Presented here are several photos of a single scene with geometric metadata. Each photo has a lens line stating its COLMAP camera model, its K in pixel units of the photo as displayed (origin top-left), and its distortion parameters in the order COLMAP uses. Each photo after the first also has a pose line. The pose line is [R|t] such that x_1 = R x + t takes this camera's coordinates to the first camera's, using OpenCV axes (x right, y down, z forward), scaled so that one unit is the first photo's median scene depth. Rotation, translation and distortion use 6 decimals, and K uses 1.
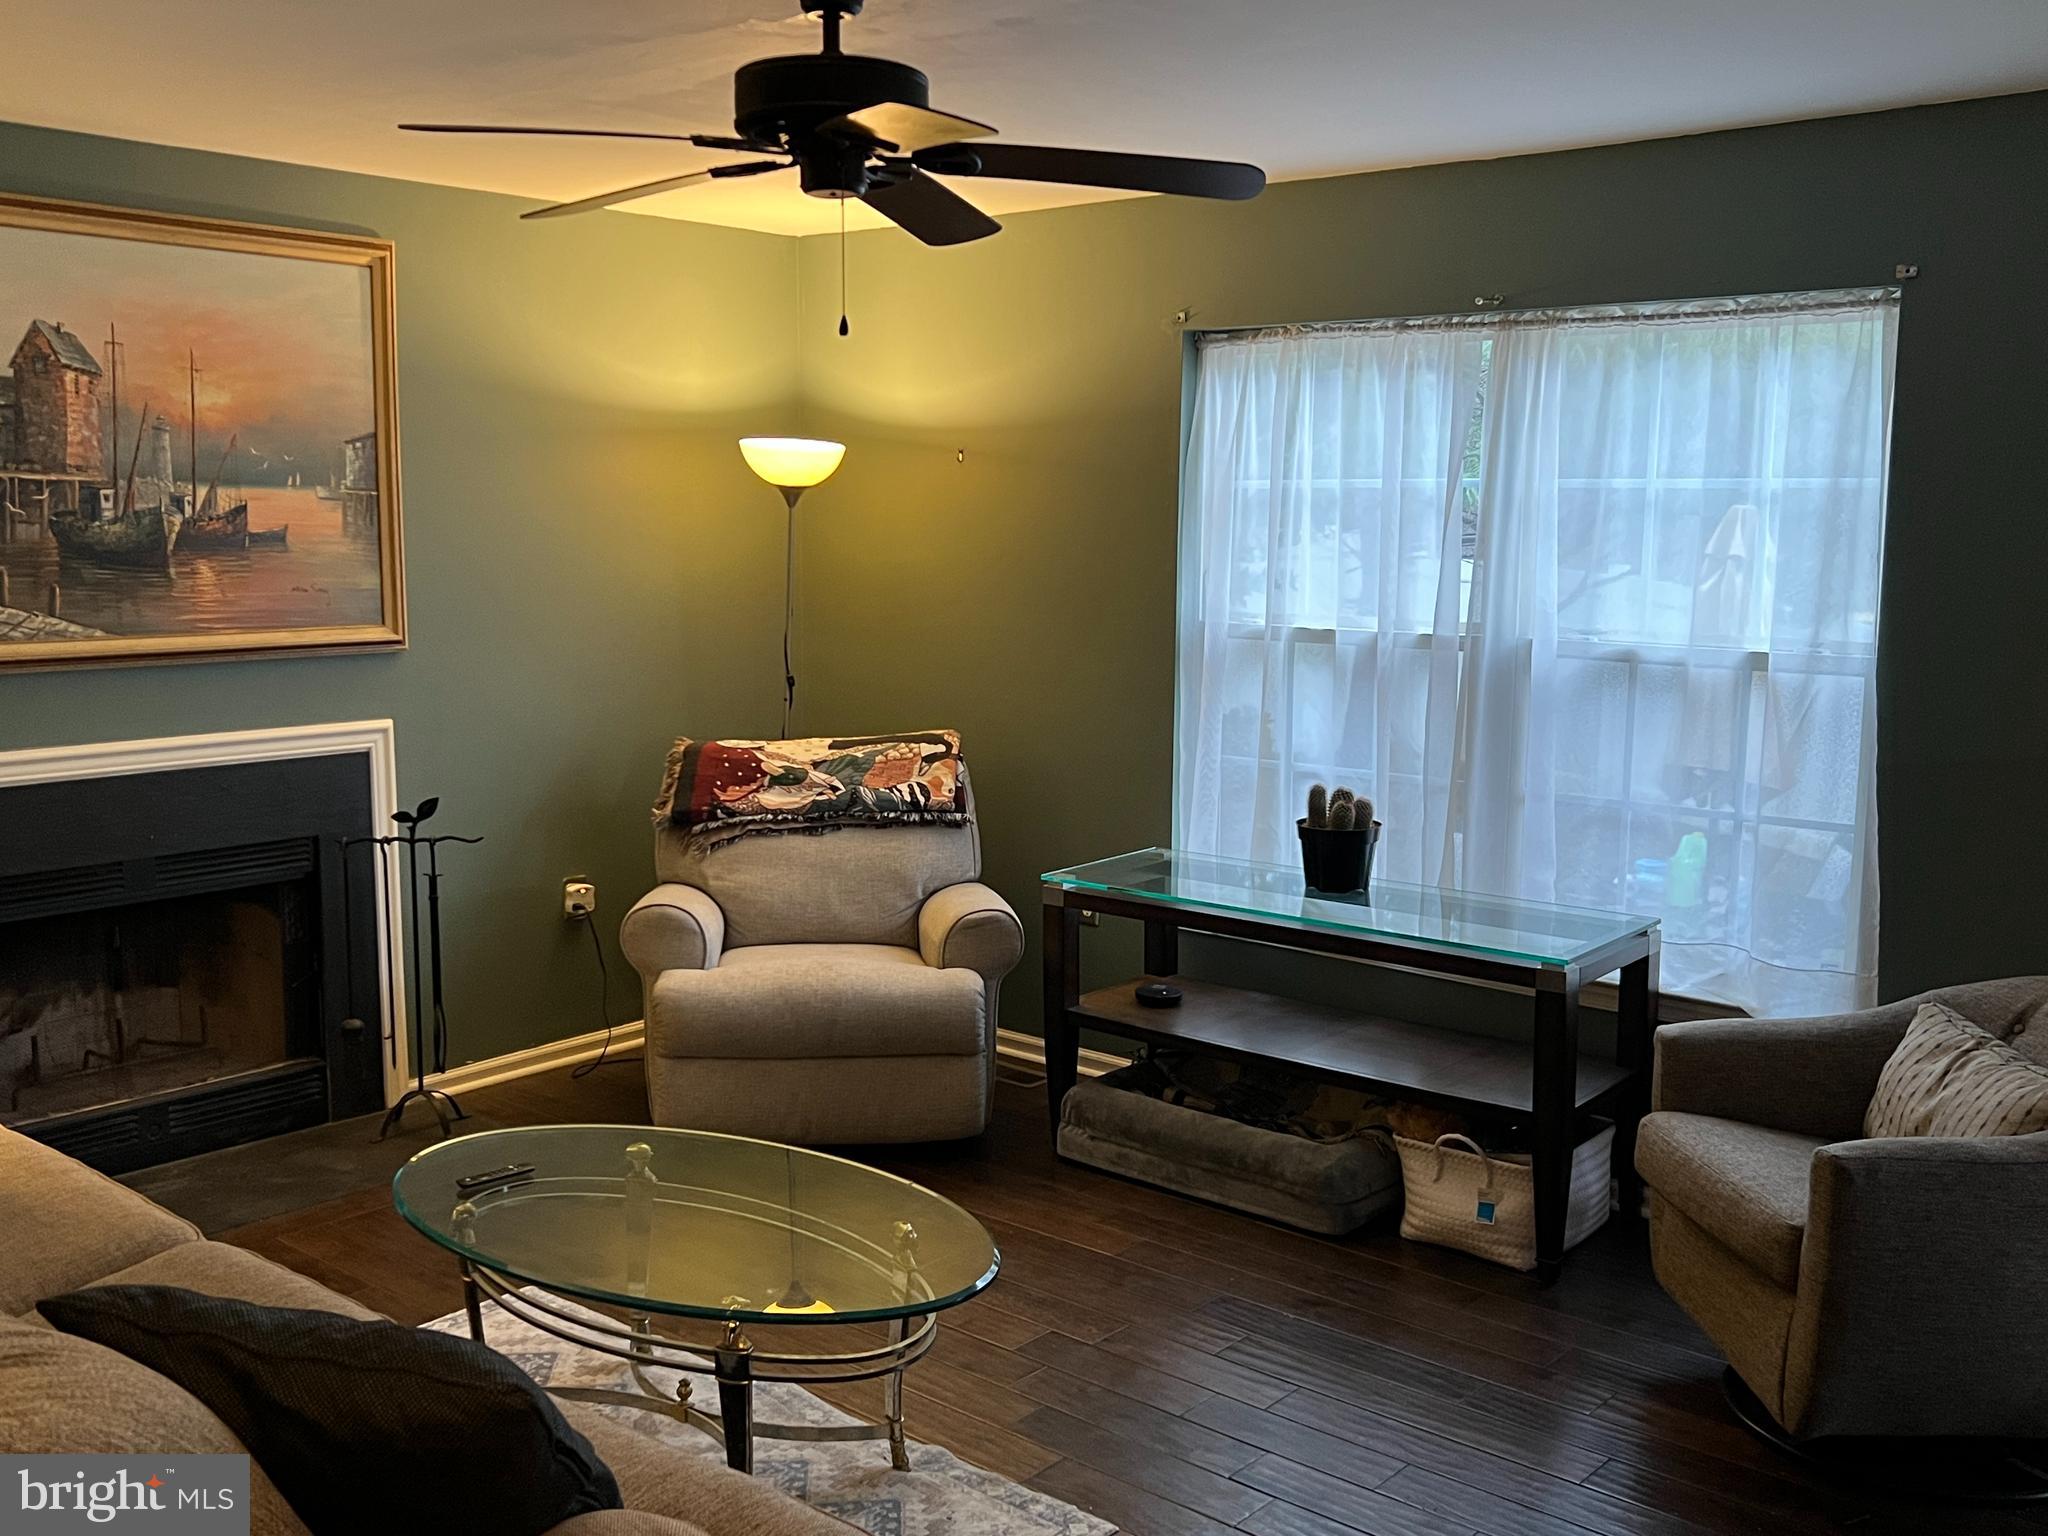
lens RADIAL K [[1995.1, 0, 1028.2], [0, 1995.1, 760.9], [0, 0, 1]] dist [0.043227, 0.000000]
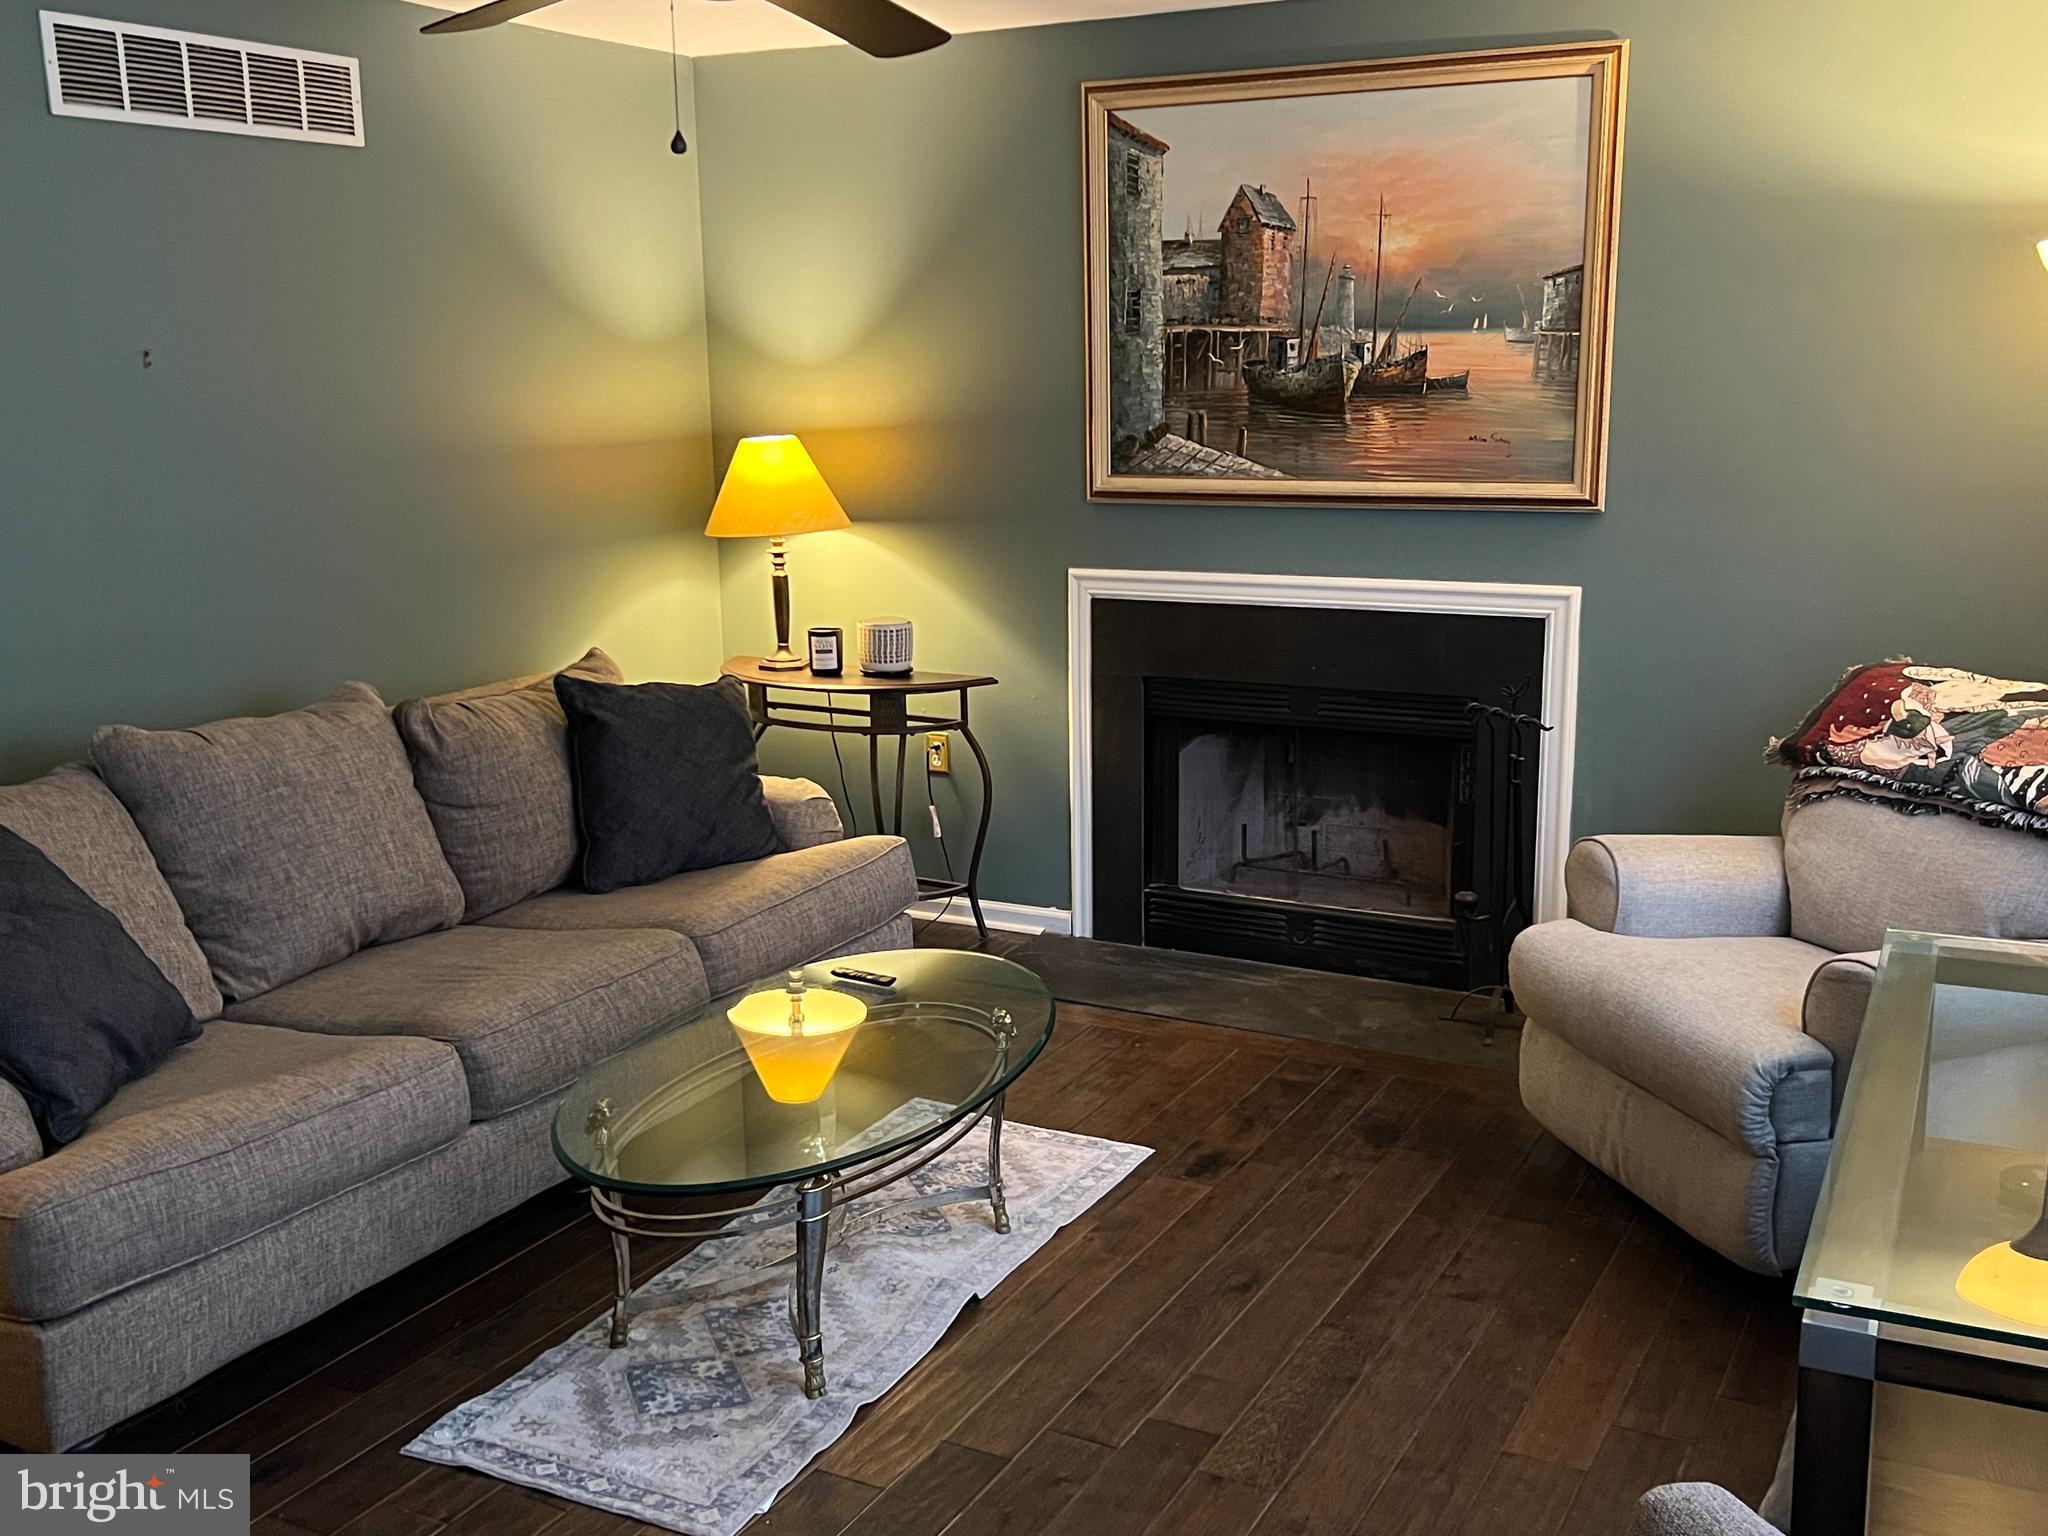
lens RADIAL K [[1995.1, 0, 1022.9], [0, 1995.1, 790.0], [0, 0, 1]] dist [0.043227, 0.000000]
pose [[0.230024, 0.196178, -0.953207, 0.553233], [-0.111560, 0.978330, 0.174428, -0.066623], [0.966770, 0.066218, 0.246925, 0.588165]]
